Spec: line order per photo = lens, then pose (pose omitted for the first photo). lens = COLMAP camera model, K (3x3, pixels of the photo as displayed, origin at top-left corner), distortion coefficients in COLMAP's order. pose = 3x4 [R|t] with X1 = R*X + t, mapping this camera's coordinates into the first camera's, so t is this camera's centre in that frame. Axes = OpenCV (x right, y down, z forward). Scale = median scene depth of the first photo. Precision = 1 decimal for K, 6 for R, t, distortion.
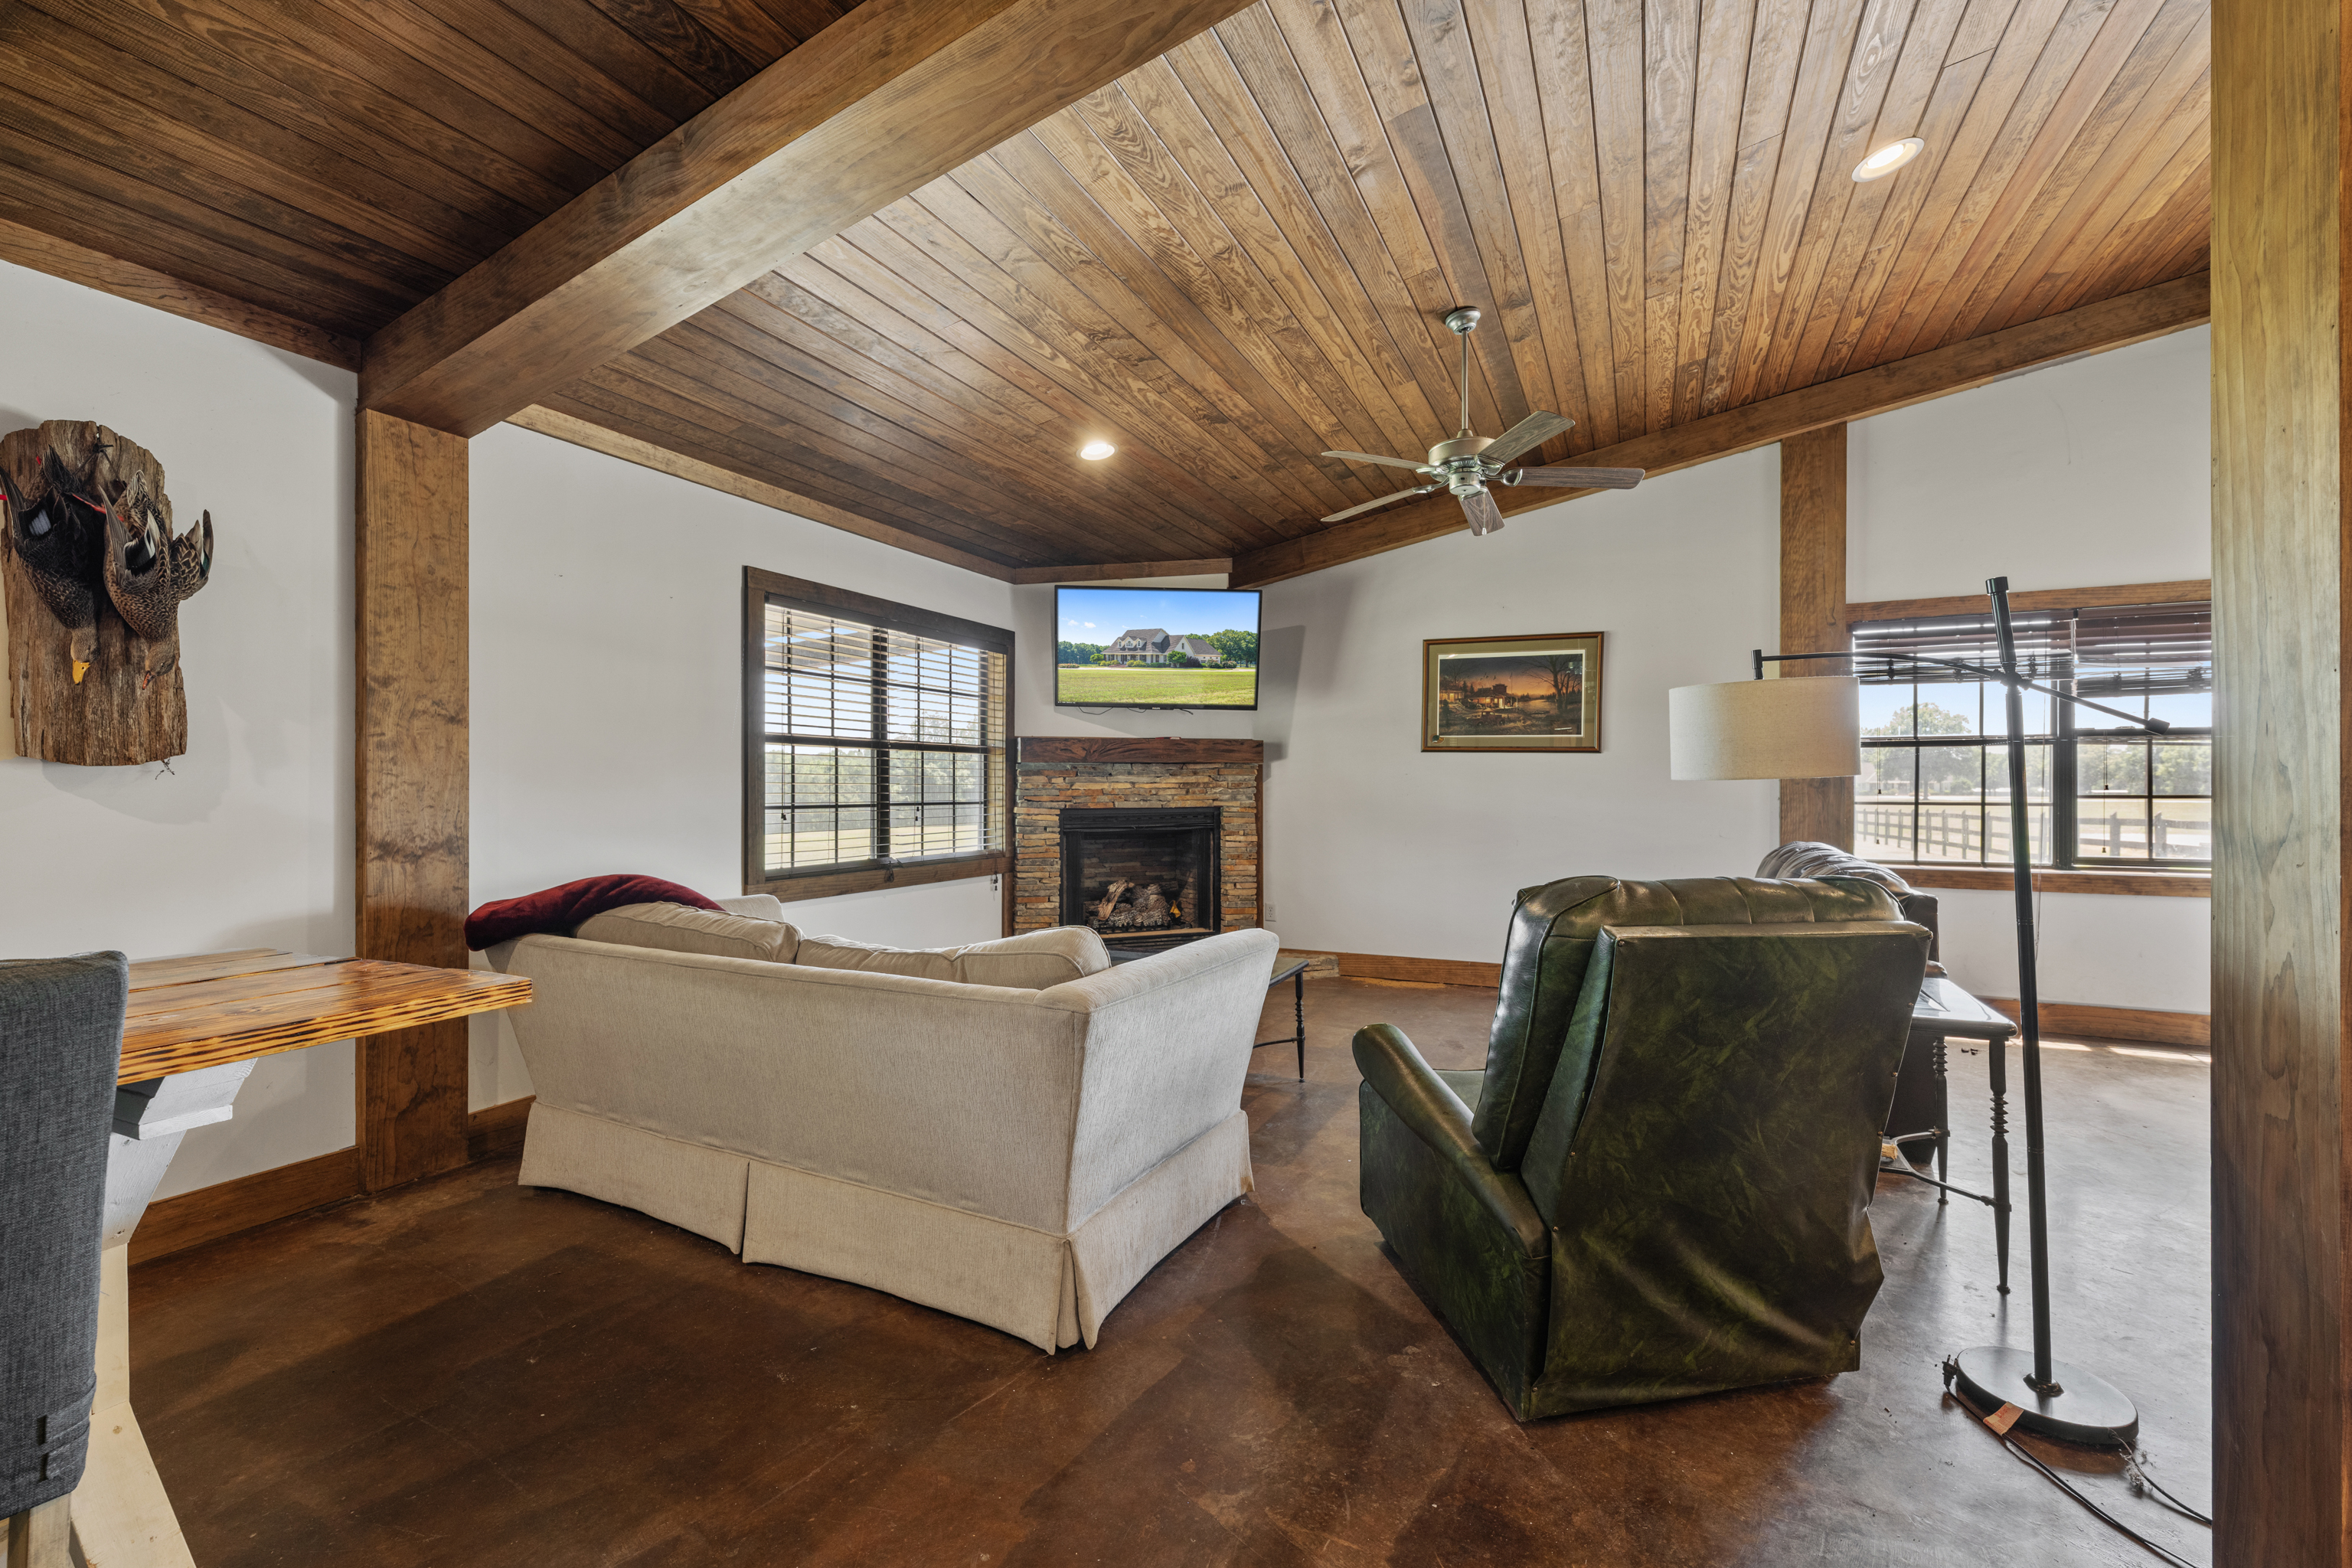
lens RADIAL K [[992.7, 0, 1171.4], [0, 992.7, 785.9], [0, 0, 1]] dist [-0.002895, -0.000588]
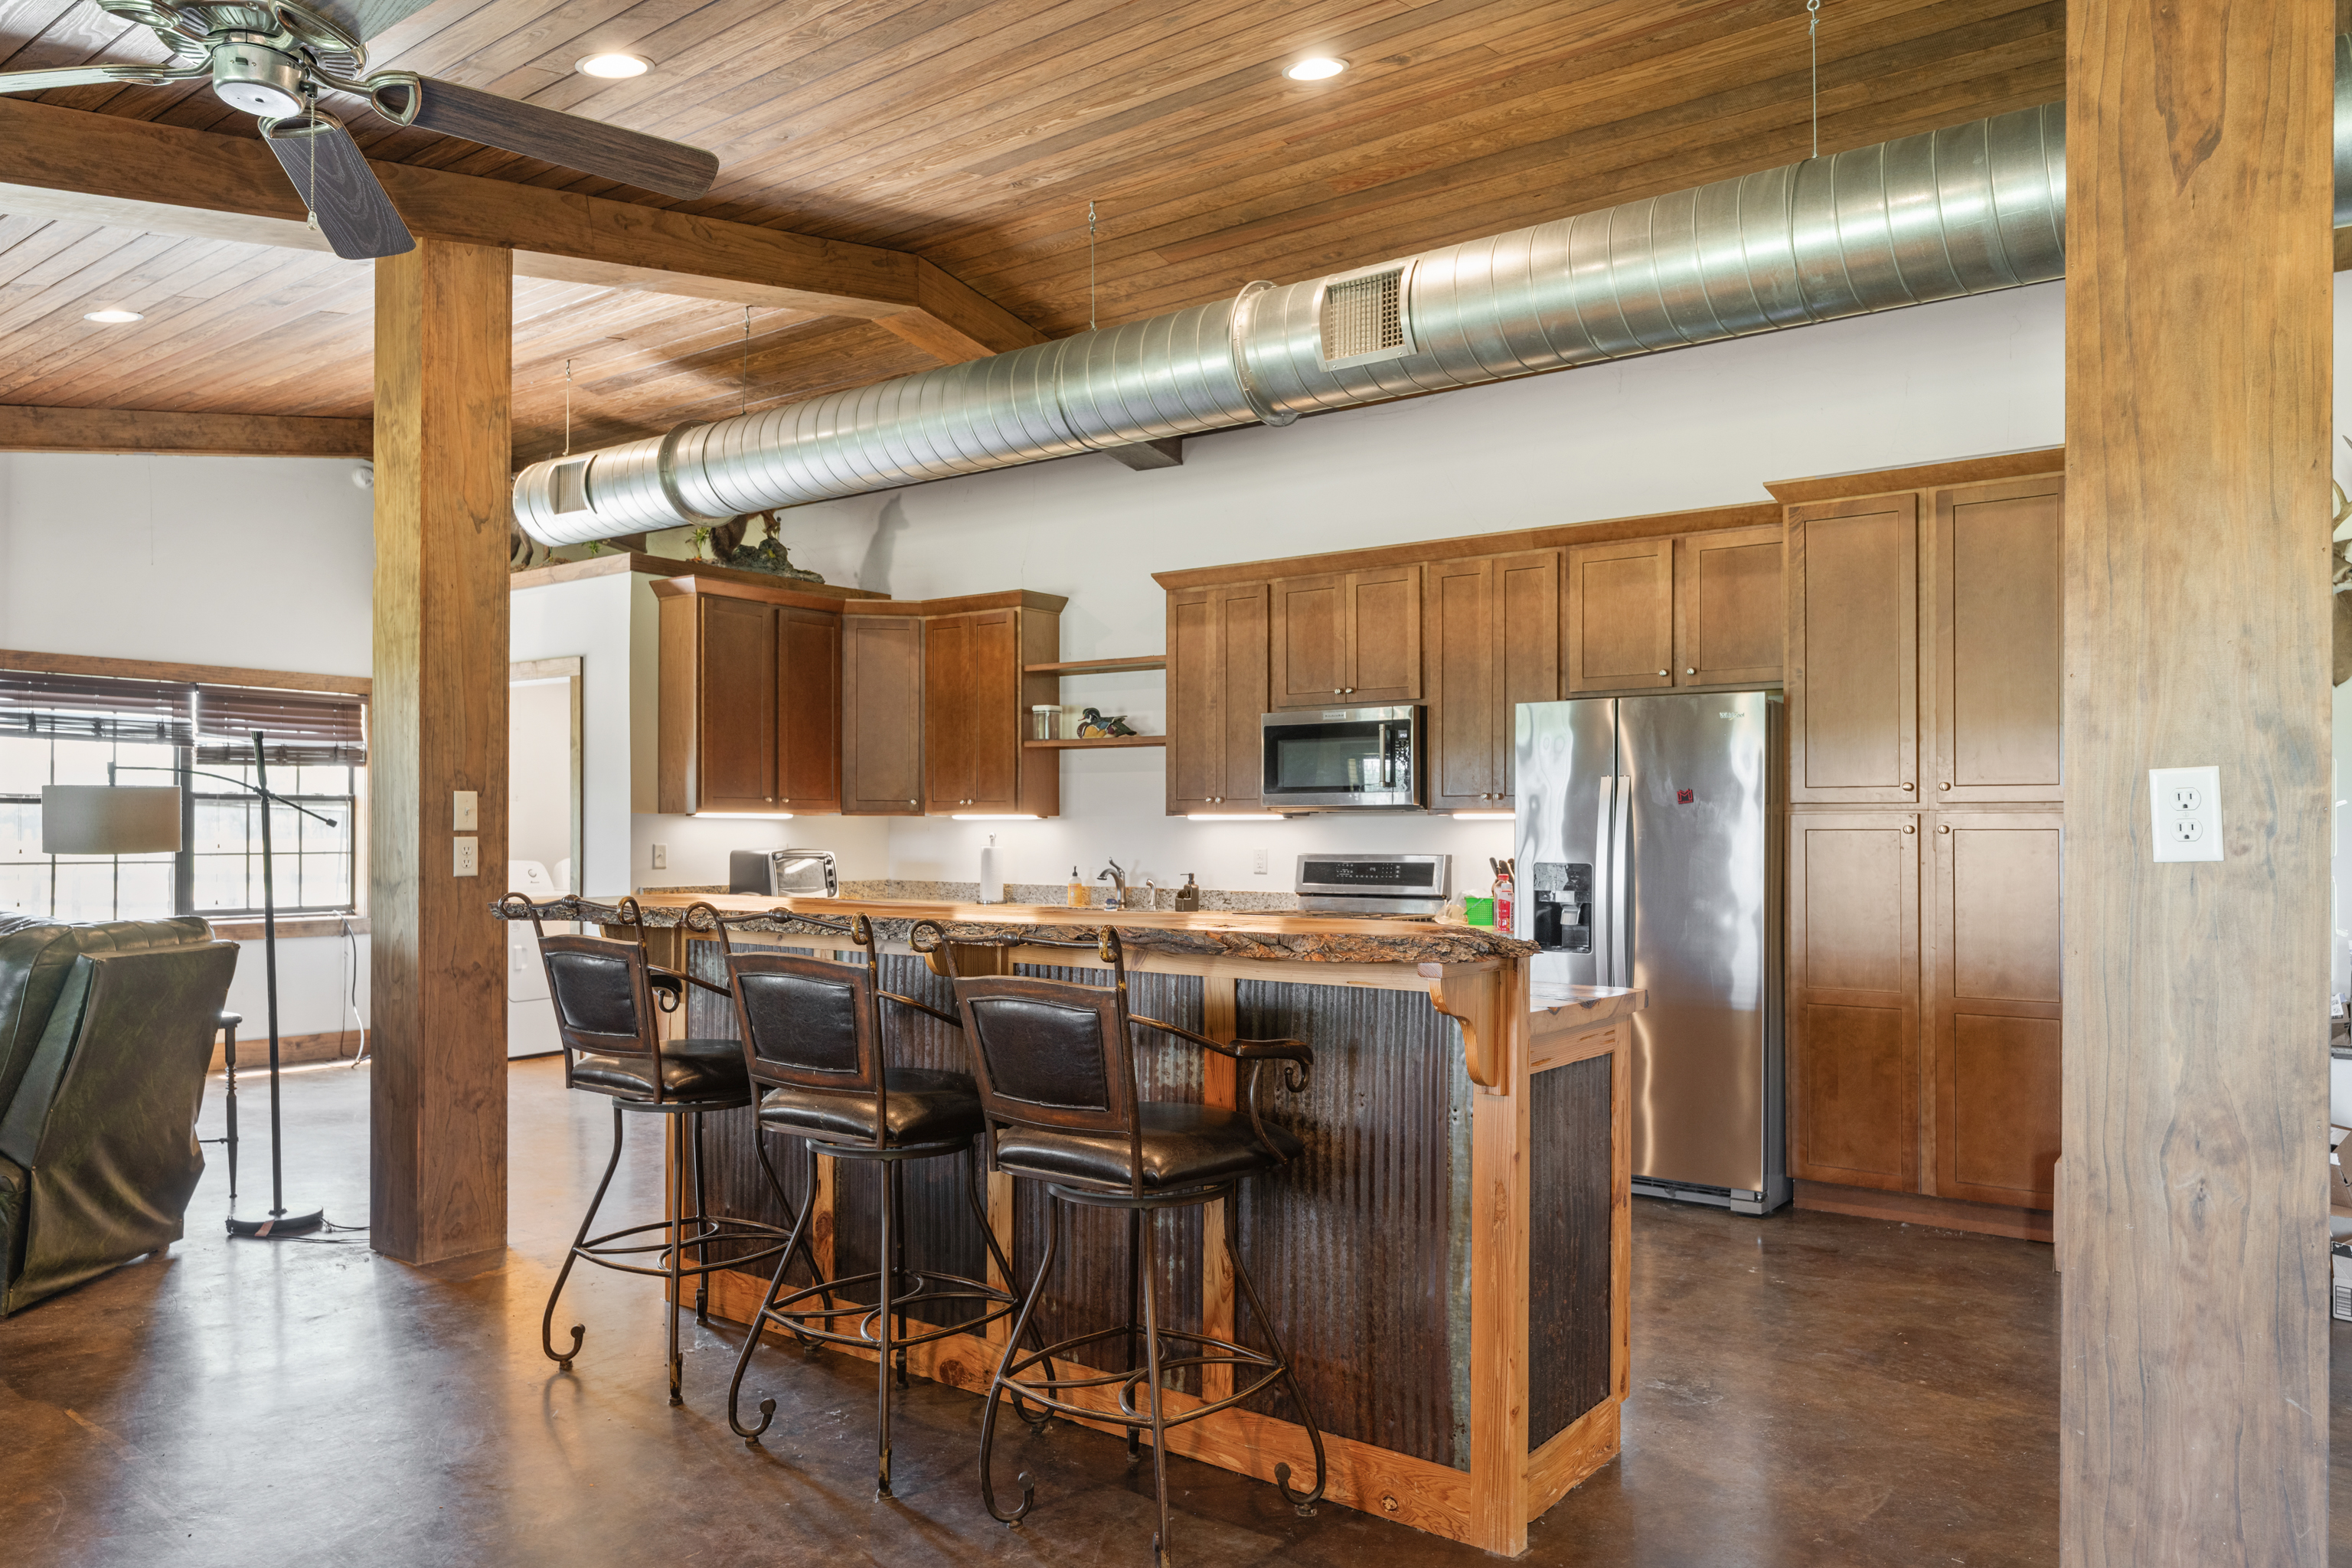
lens RADIAL K [[1576.0, 0, 1159.3], [0, 1576.0, 817.4], [0, 0, 1]] dist [0.006117, 0.000266]
pose [[0.206151, 0.008821, 0.978480, -0.585516], [-0.005336, 0.999955, -0.007890, -0.021548], [-0.978506, -0.003595, 0.206189, -0.412854]]
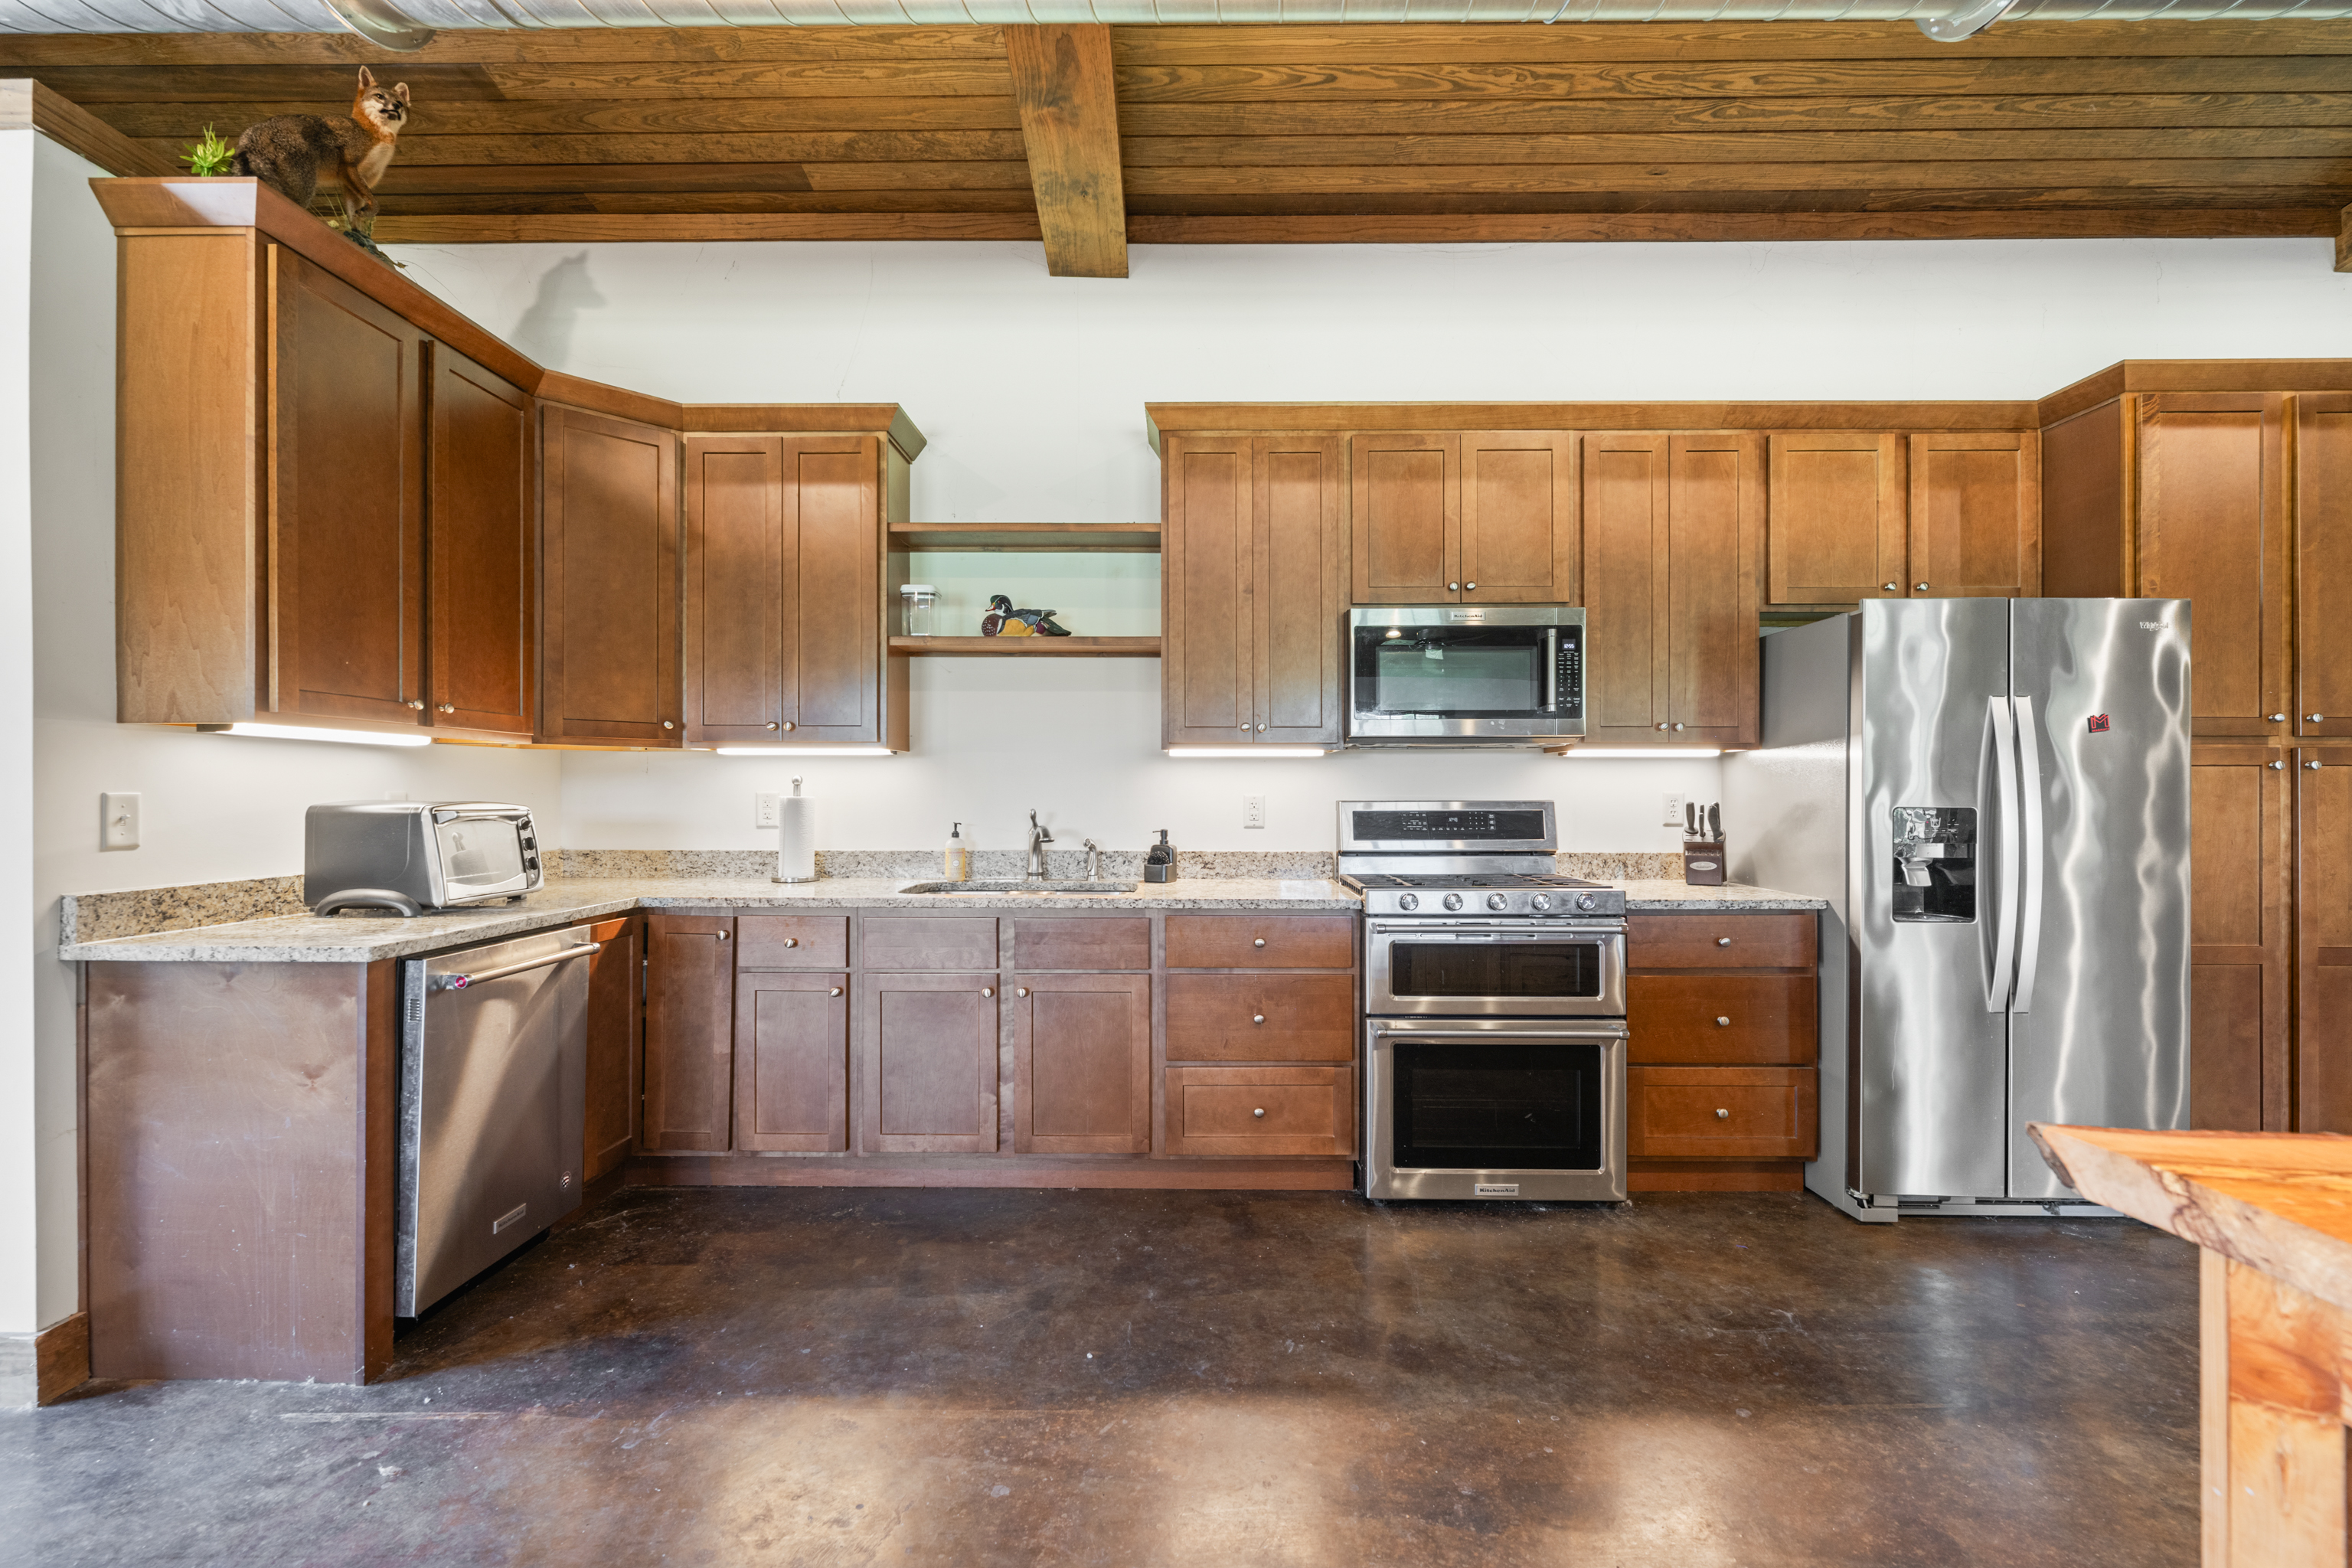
lens RADIAL K [[992.7, 0, 1150.6], [0, 992.7, 796.3], [0, 0, 1]] dist [-0.002895, -0.000588]
pose [[-0.415876, -0.006082, 0.909401, 0.311232], [-0.003265, 0.999981, 0.005195, -0.006144], [-0.909416, -0.000809, -0.415888, 0.199705]]
